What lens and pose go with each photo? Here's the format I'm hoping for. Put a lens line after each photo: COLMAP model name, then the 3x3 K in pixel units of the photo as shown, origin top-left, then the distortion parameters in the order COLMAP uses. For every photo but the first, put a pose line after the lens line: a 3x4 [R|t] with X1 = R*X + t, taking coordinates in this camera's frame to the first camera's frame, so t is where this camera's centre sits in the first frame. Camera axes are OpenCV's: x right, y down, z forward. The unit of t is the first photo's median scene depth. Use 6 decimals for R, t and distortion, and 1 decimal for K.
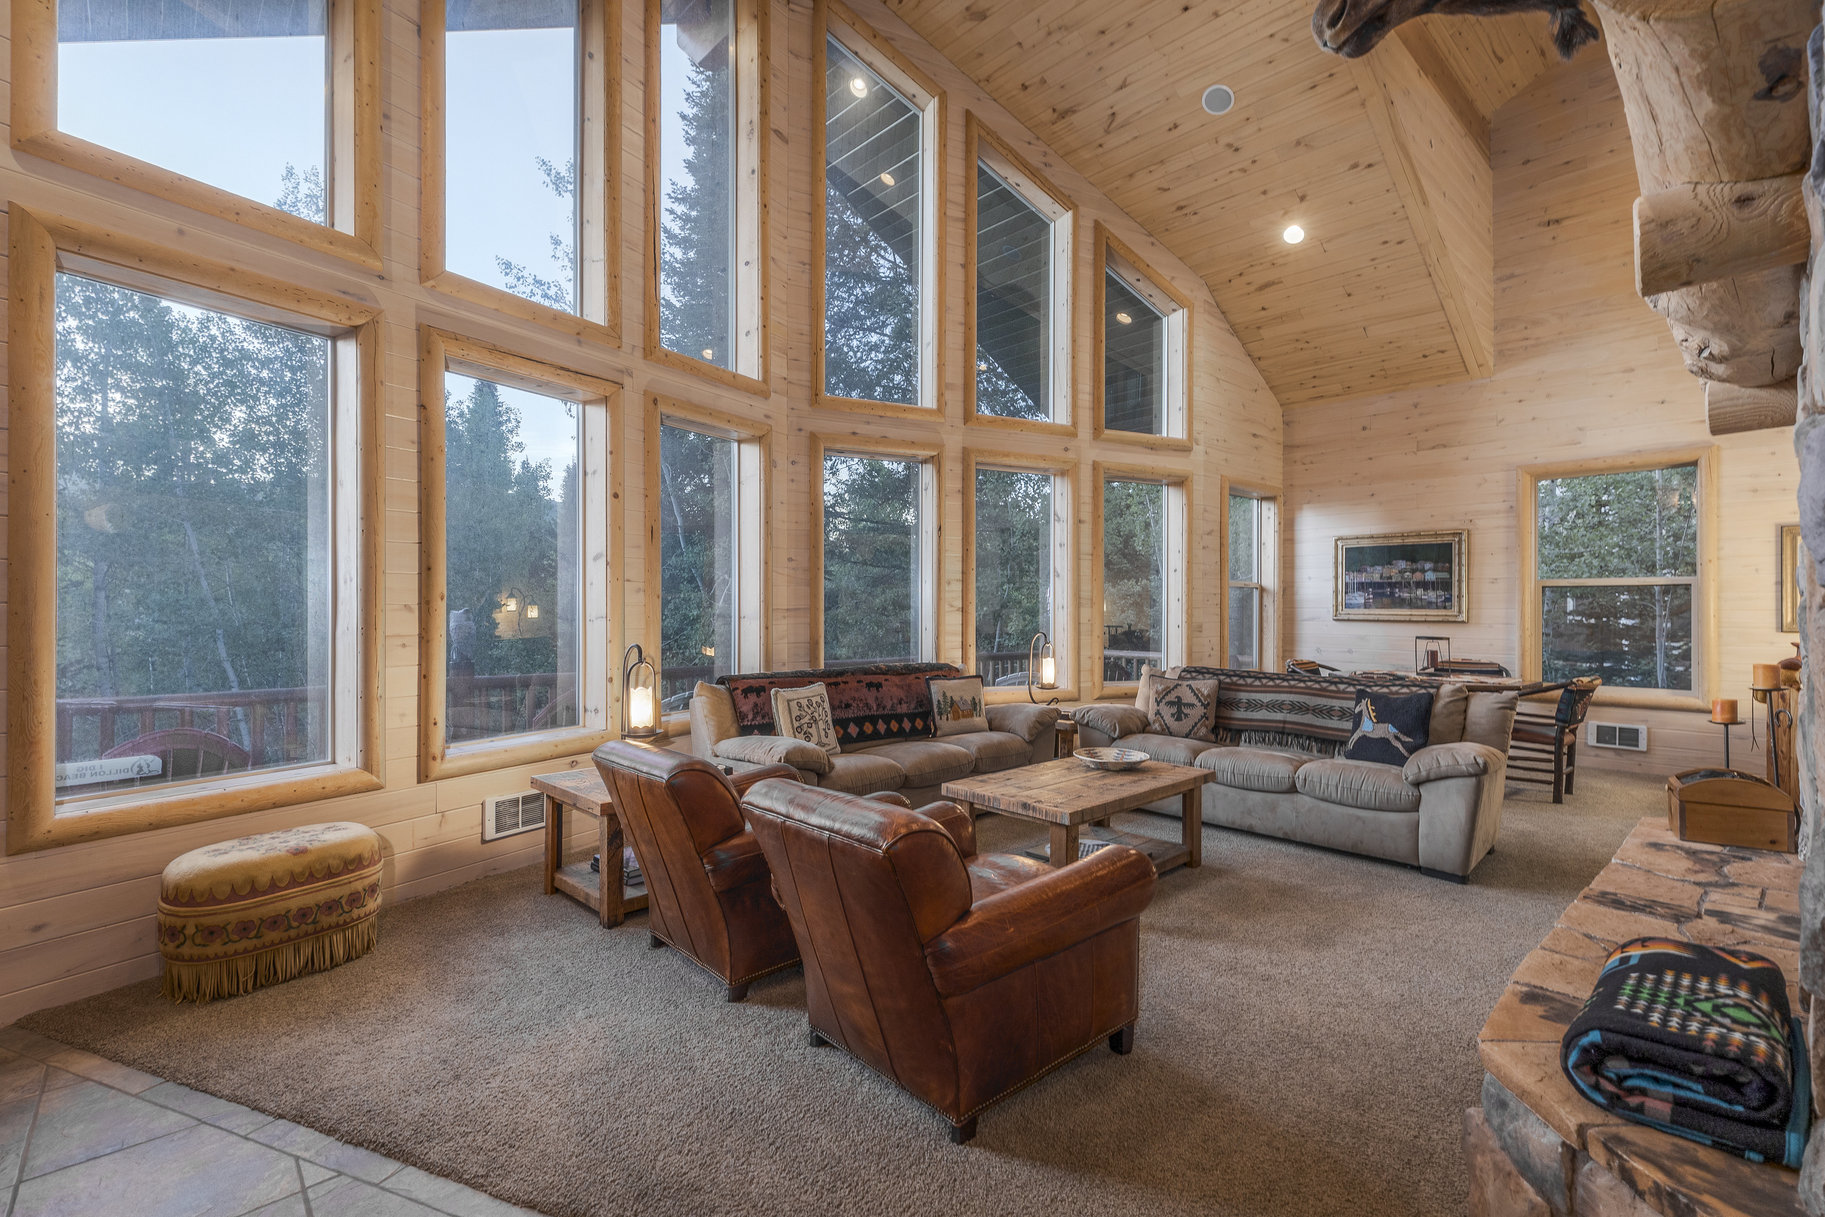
lens RADIAL K [[823.3, 0, 923.8], [0, 823.3, 604.7], [0, 0, 1]] dist [0.005202, -0.000251]
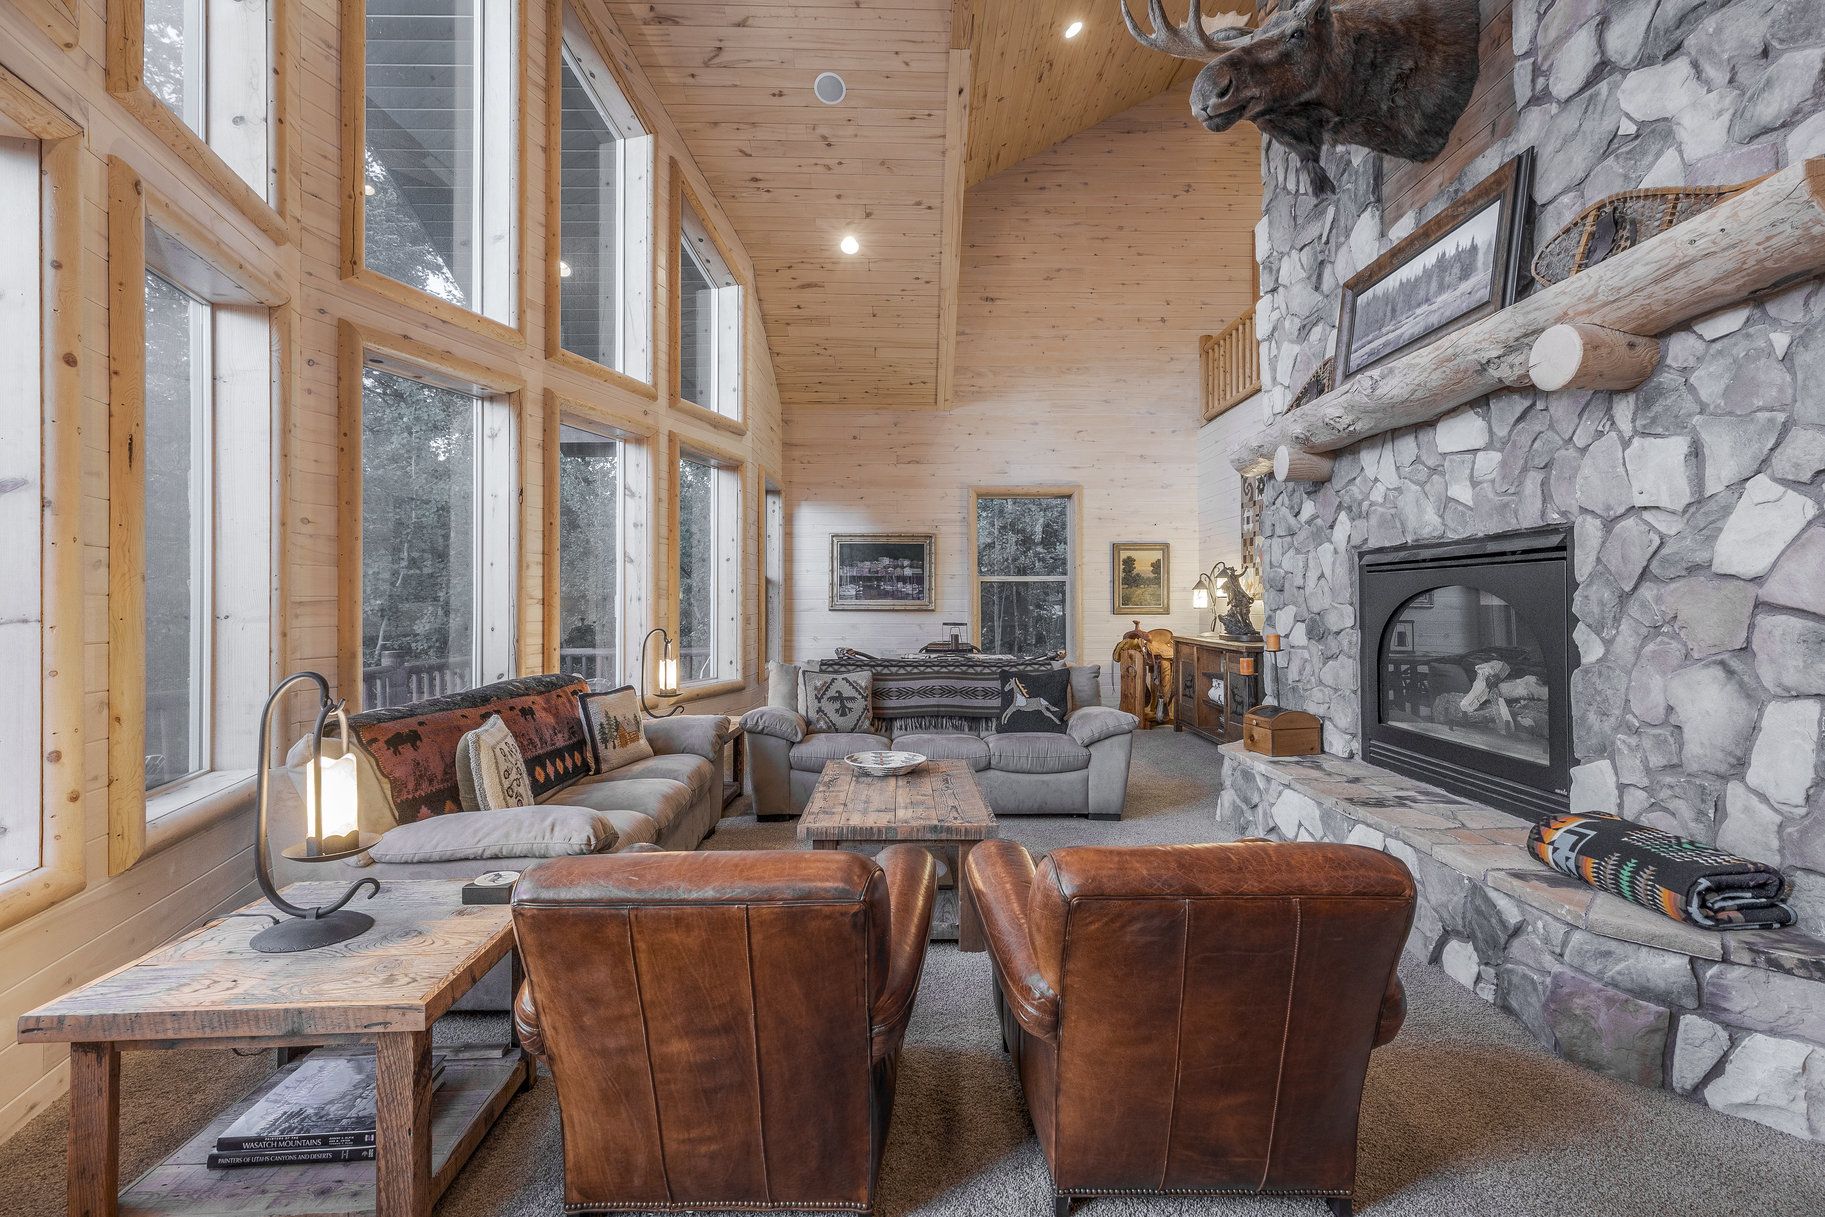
lens RADIAL K [[822.2, 0, 926.7], [0, 822.2, 593.3], [0, 0, 1]] dist [0.003489, -0.000806]
pose [[0.672506, 0.003015, 0.740086, -0.274877], [-0.000190, 0.999992, -0.003902, 0.000842], [-0.740092, 0.002484, 0.672501, 0.228742]]
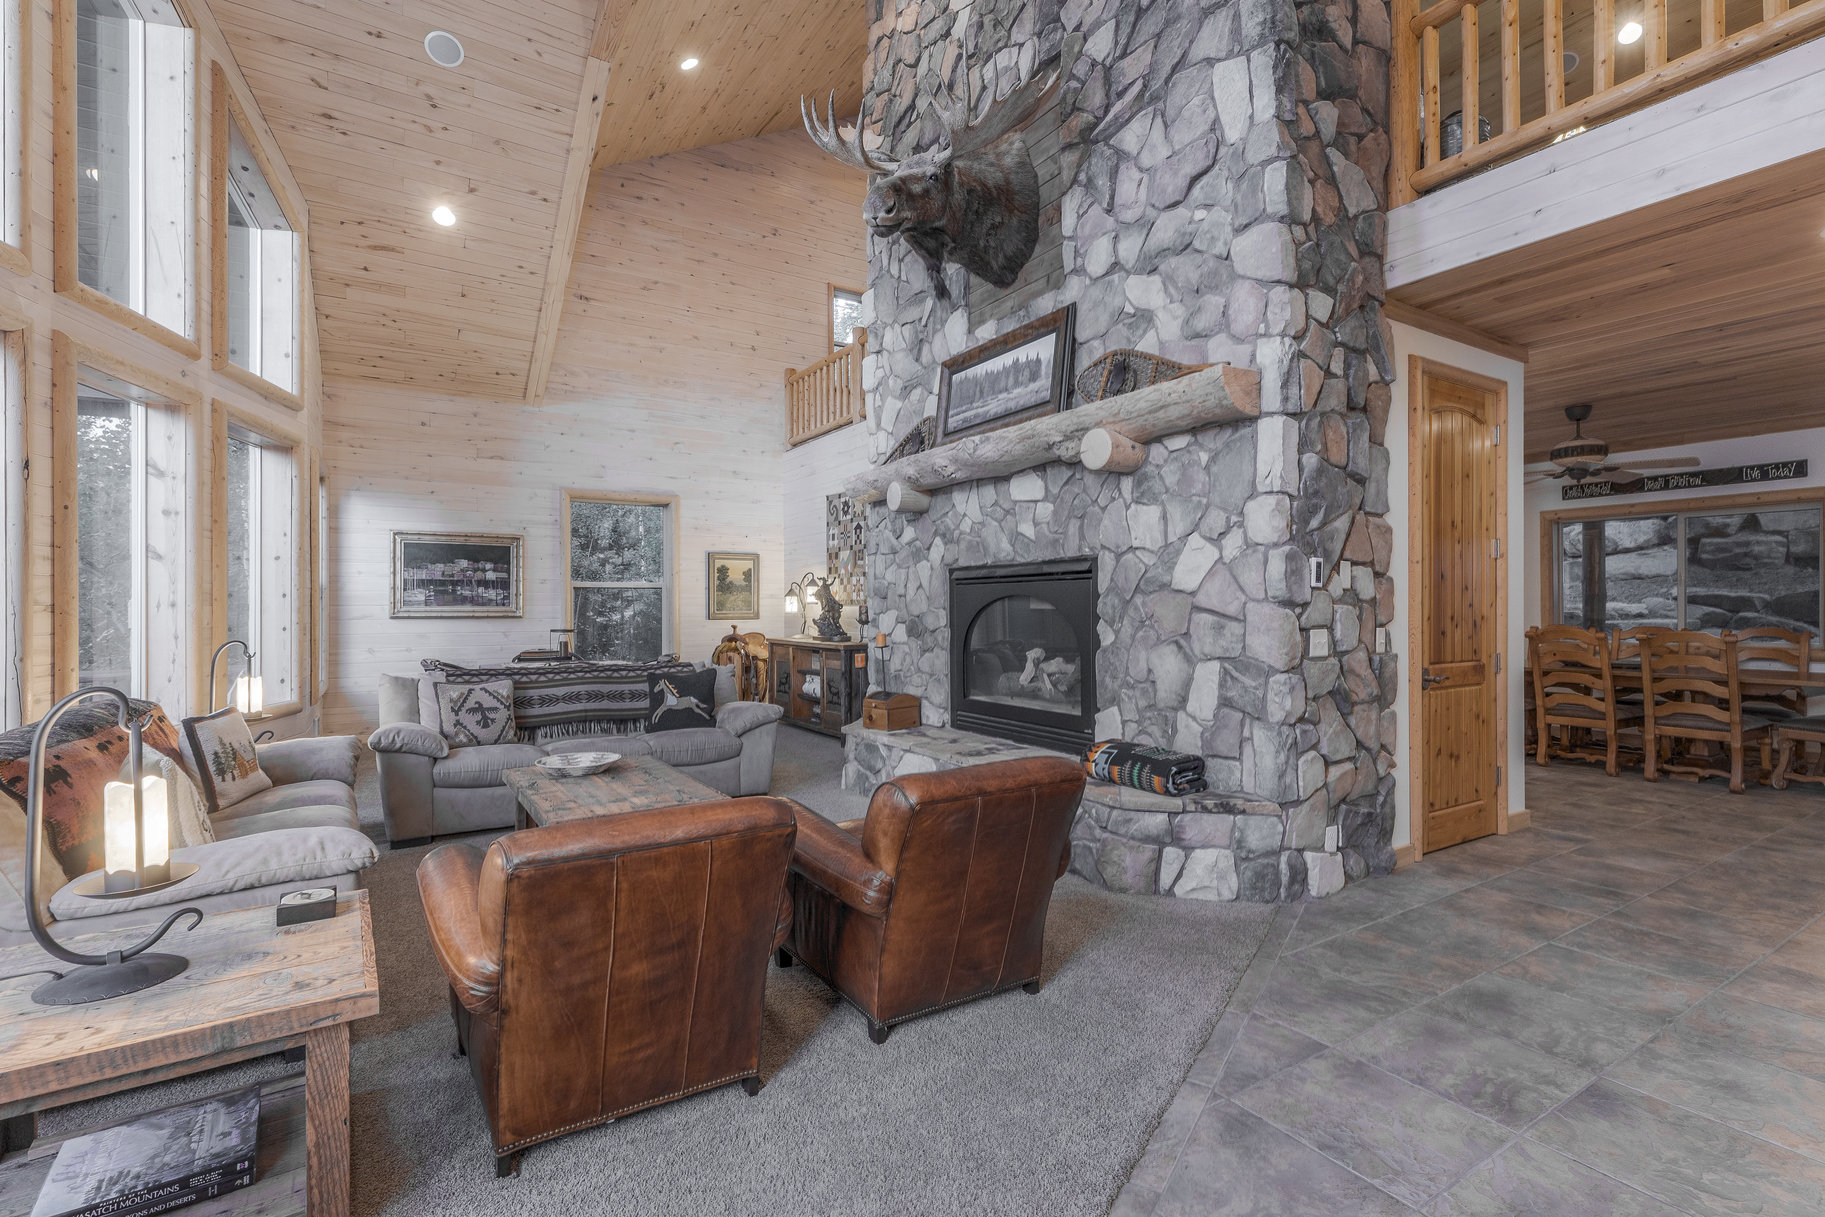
lens RADIAL K [[824.4, 0, 918.8], [0, 824.4, 605.3], [0, 0, 1]] dist [0.002809, -0.000456]
pose [[0.184133, -0.002157, 0.982899, -0.412951], [-0.001186, 0.999996, 0.002416, 0.001328], [-0.982901, -0.001610, 0.184130, 0.289434]]
